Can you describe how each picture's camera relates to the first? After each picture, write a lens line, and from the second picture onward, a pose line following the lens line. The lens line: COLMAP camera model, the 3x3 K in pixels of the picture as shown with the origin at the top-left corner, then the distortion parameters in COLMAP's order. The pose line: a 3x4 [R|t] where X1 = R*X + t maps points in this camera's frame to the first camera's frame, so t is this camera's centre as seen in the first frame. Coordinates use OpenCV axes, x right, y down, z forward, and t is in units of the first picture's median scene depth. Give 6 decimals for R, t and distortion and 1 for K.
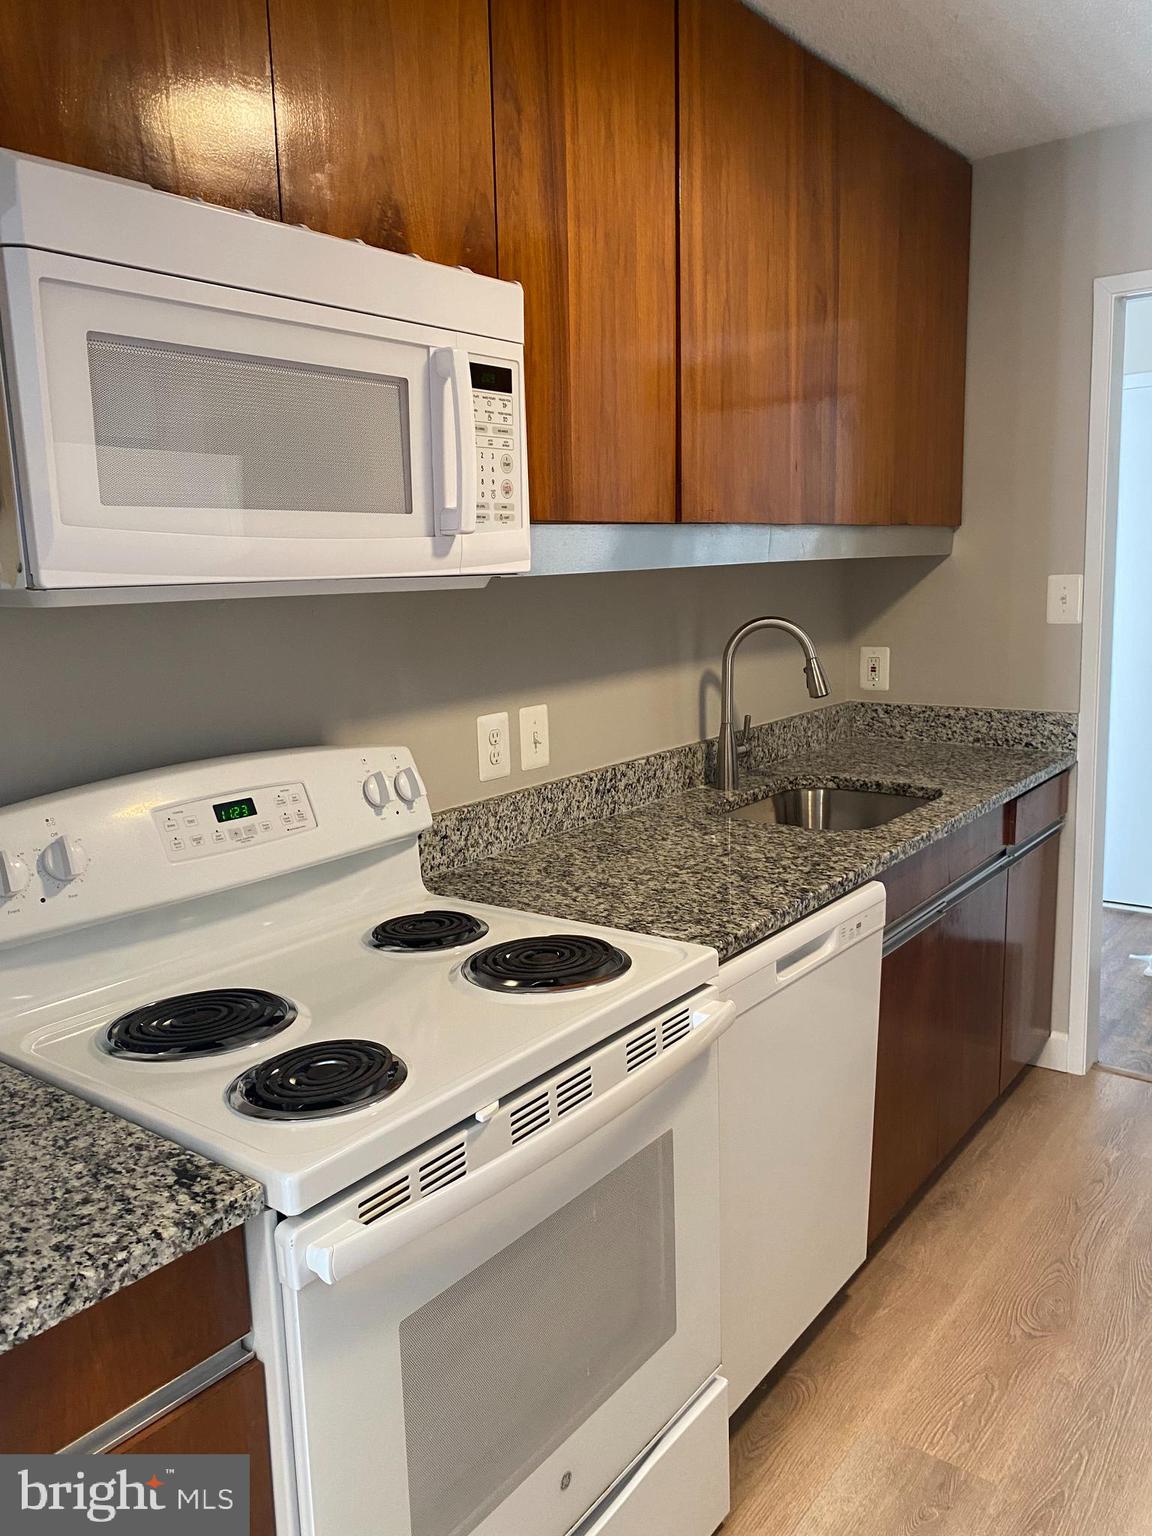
lens RADIAL K [[1166.8, 0, 571.9], [0, 1166.8, 778.4], [0, 0, 1]] dist [0.030717, -0.026344]
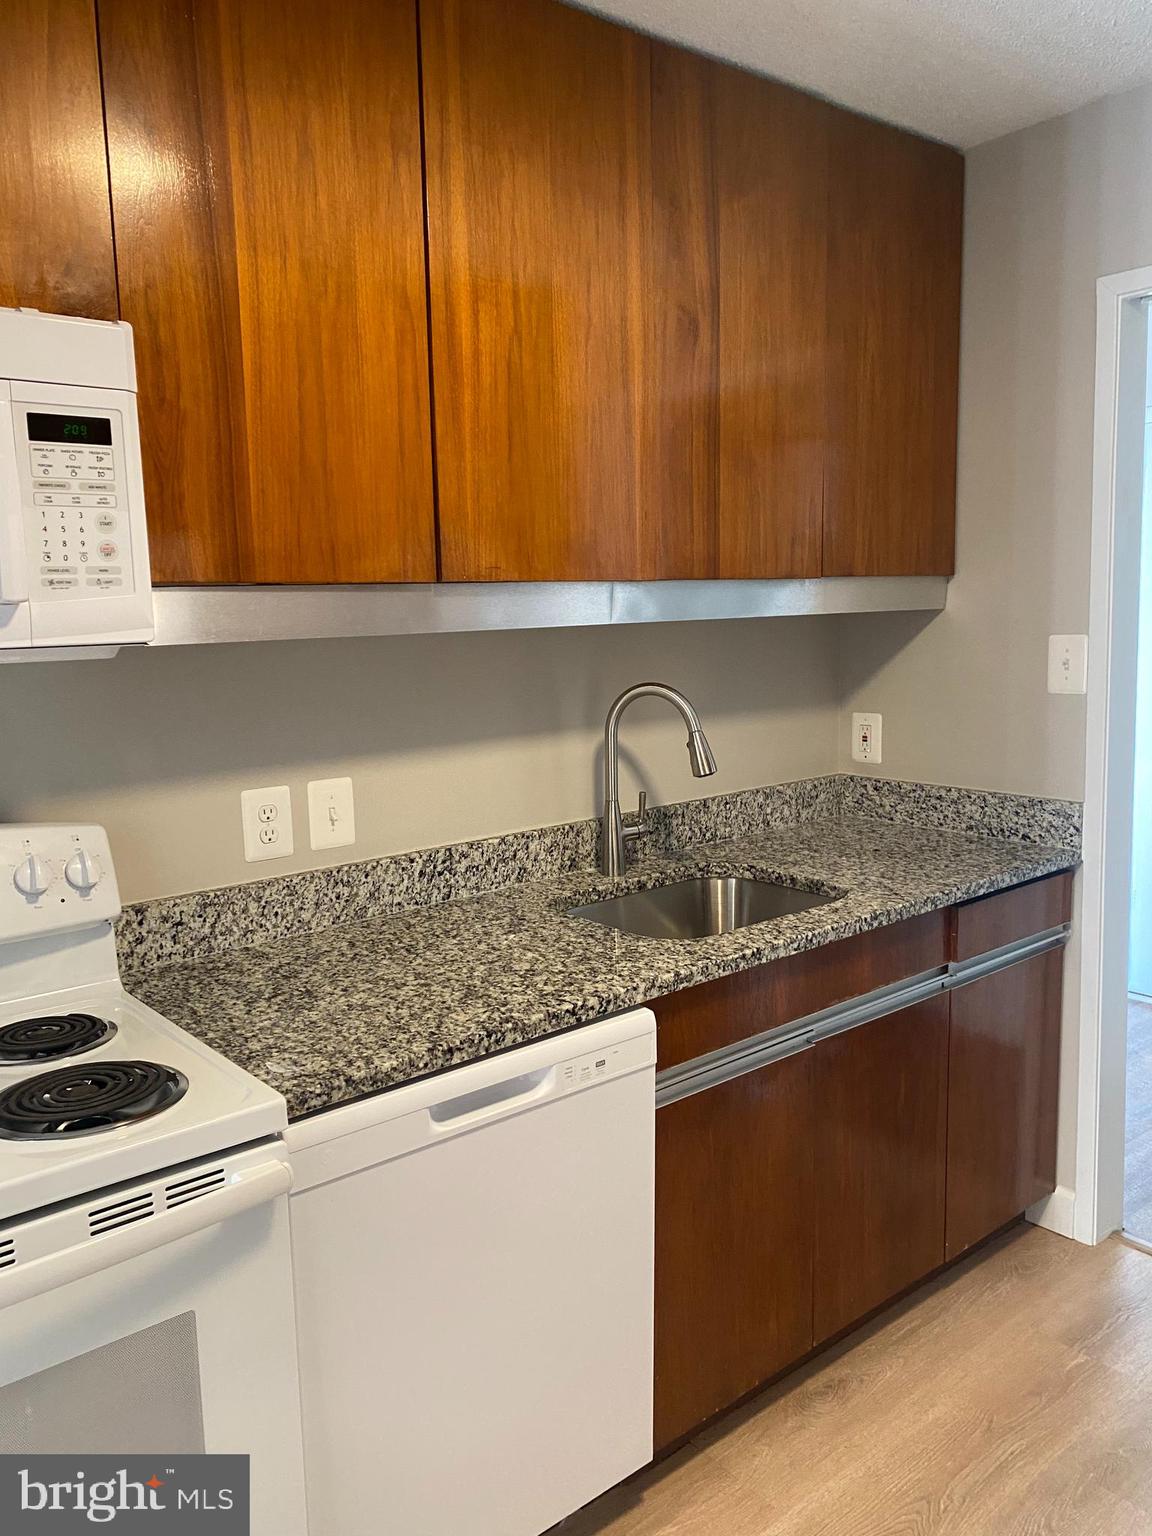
lens RADIAL K [[1166.8, 0, 568.2], [0, 1166.8, 774.8], [0, 0, 1]] dist [0.030717, -0.026344]
pose [[0.973609, 0.036547, -0.225278, 0.350464], [-0.043579, 0.998703, -0.026318, -0.049573], [0.224024, 0.035441, 0.973939, 0.154625]]
